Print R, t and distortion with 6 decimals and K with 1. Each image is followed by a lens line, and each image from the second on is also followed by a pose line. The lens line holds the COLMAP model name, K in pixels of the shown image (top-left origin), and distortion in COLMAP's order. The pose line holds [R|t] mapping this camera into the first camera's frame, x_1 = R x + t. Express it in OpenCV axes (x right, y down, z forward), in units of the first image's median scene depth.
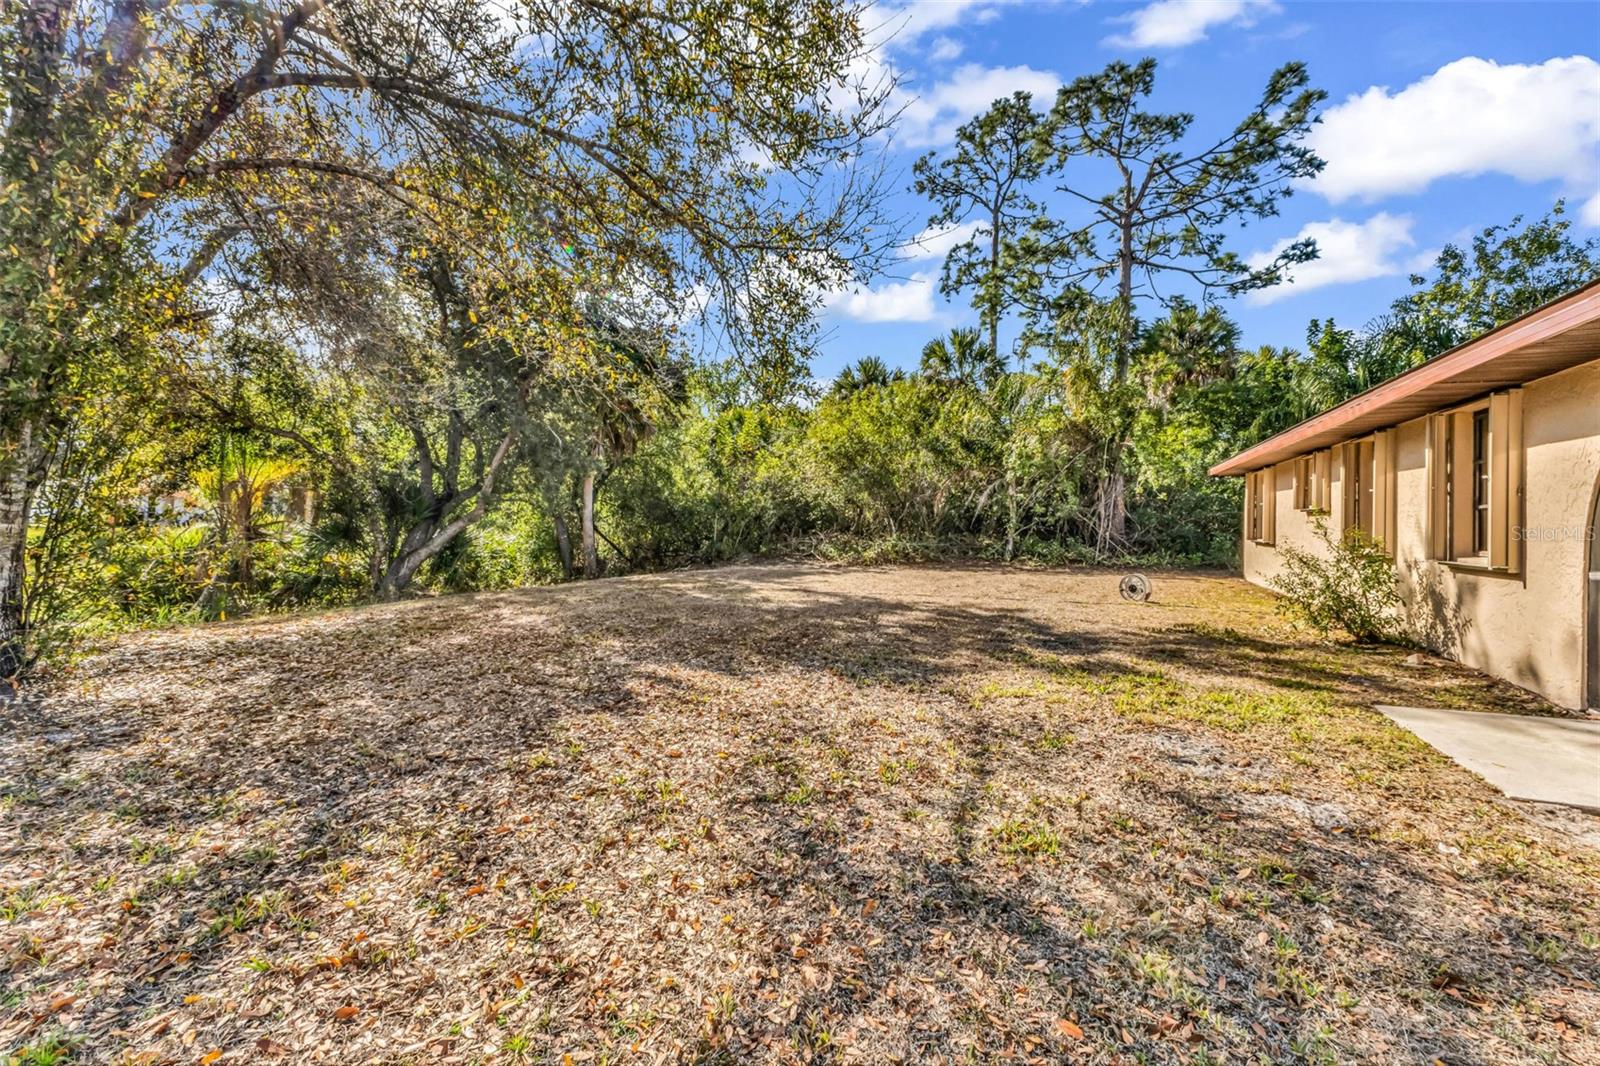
lens RADIAL K [[702.9, 0, 791.9], [0, 702.9, 529.3], [0, 0, 1]] dist [0.009117, -0.000359]
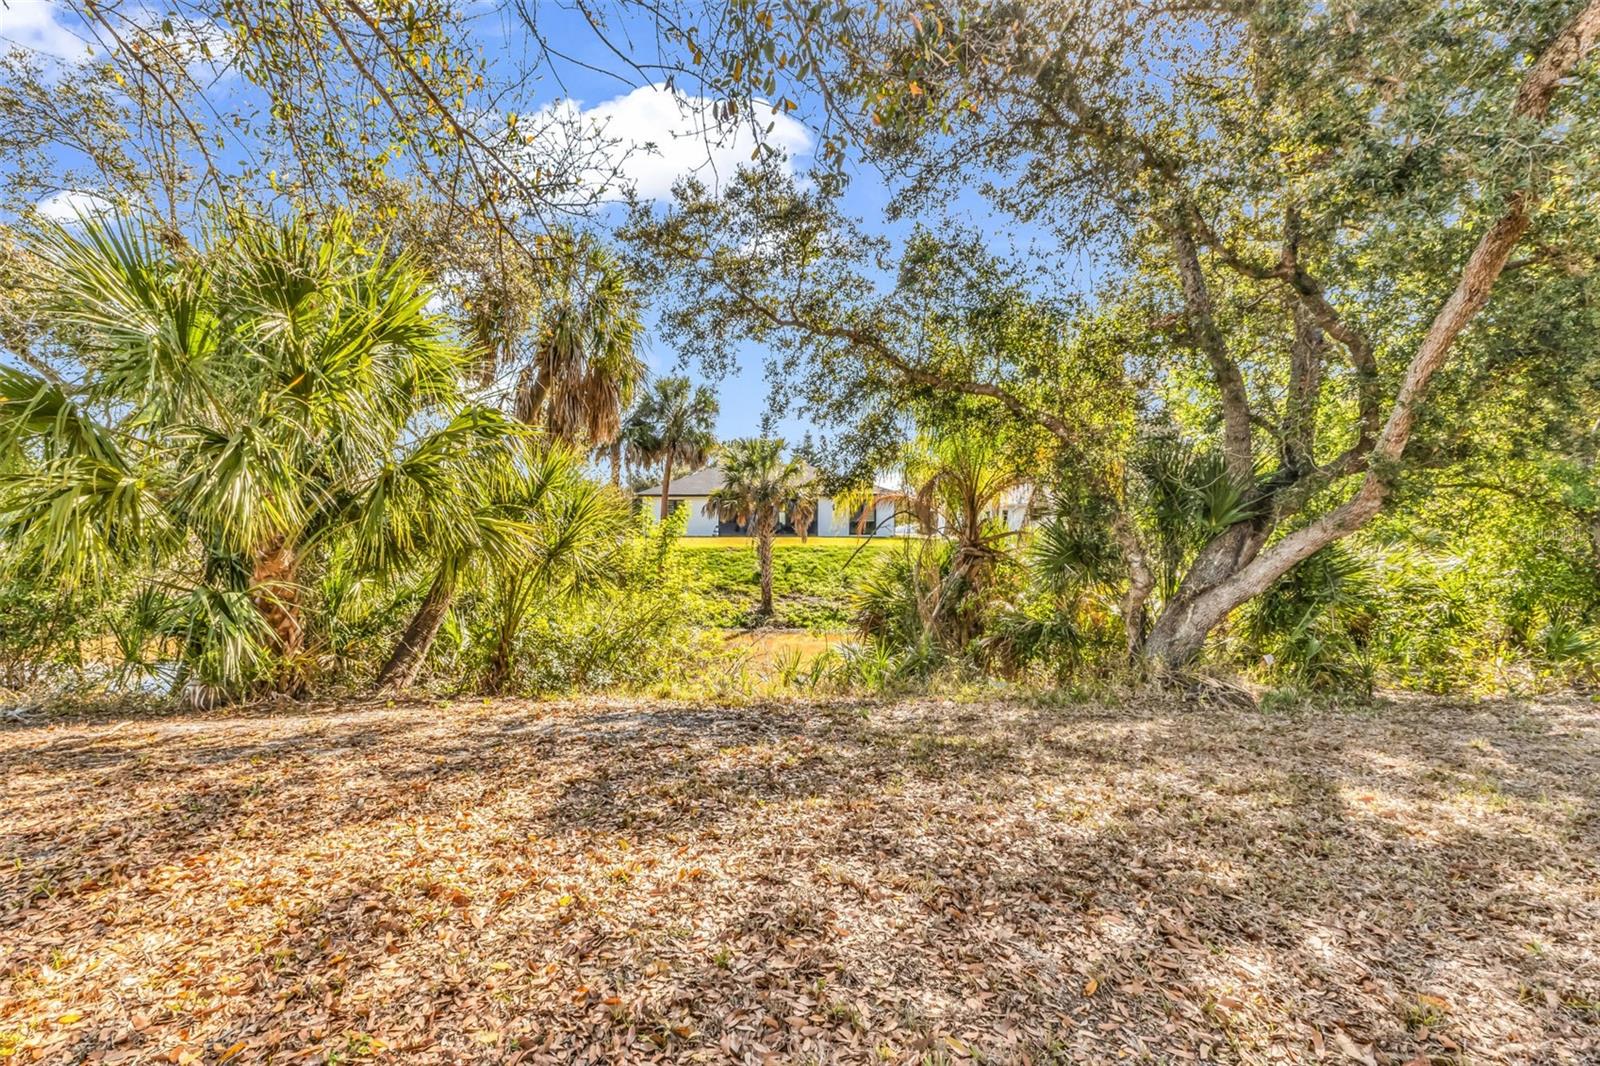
lens RADIAL K [[702.9, 0, 780.8], [0, 702.9, 526.7], [0, 0, 1]] dist [0.009117, -0.000359]
pose [[0.424277, -0.005263, -0.905517, -0.200518], [0.001953, 0.999986, -0.004898, -0.011371], [0.905530, 0.000310, 0.424281, 0.485558]]
